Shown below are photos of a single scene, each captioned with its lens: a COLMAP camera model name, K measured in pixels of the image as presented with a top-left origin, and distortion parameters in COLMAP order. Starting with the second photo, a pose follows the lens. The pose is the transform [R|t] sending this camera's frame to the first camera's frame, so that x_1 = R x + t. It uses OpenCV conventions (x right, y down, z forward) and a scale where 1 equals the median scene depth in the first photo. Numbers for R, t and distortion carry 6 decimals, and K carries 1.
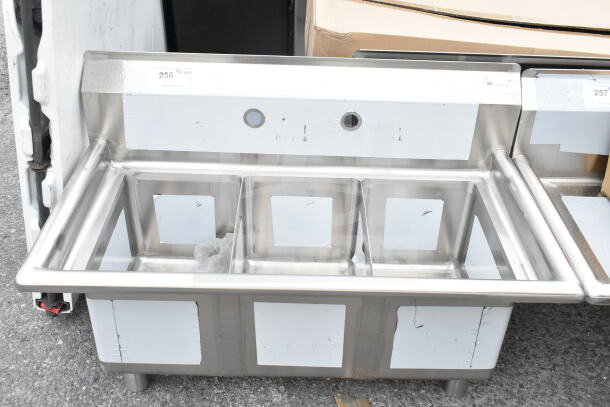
lens RADIAL K [[626.1, 0, 305.1], [0, 626.1, 204.0], [0, 0, 1]] dist [-0.069131, 0.000000]
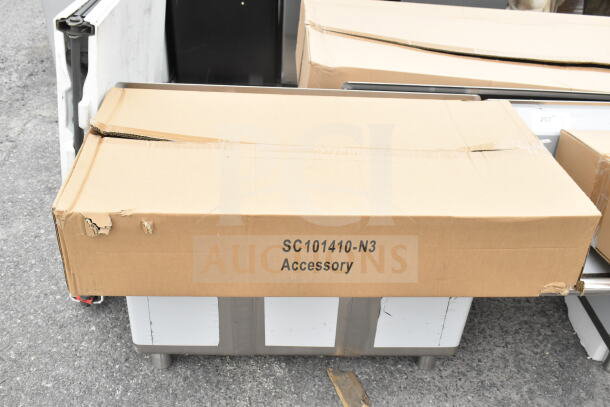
lens RADIAL K [[592.8, 0, 305.4], [0, 592.8, 204.0], [0, 0, 1]] dist [-0.082489, 0.000000]
pose [[0.999080, -0.000691, 0.042878, -0.042452], [-0.000020, 0.999862, 0.016588, -0.033068], [-0.042884, -0.016573, 0.998943, -0.133177]]
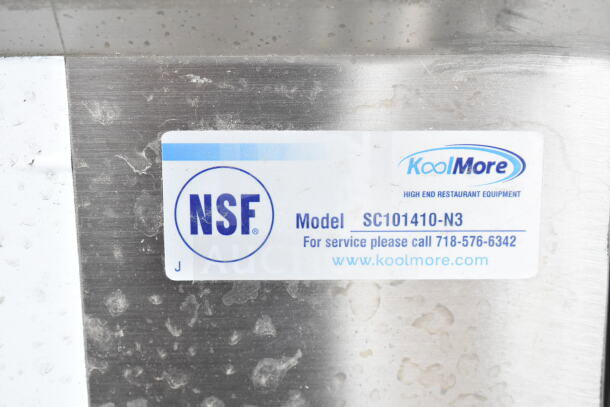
lens RADIAL K [[1266.9, 0, 305.0], [0, 1266.9, 203.4], [0, 0, 1]] dist [0.025707, 0.000000]
pose [[0.995645, -0.014651, -0.092069, 0.067137], [0.019488, 0.998464, 0.051857, -0.081050], [0.091168, -0.053425, 0.994401, -1.222688]]
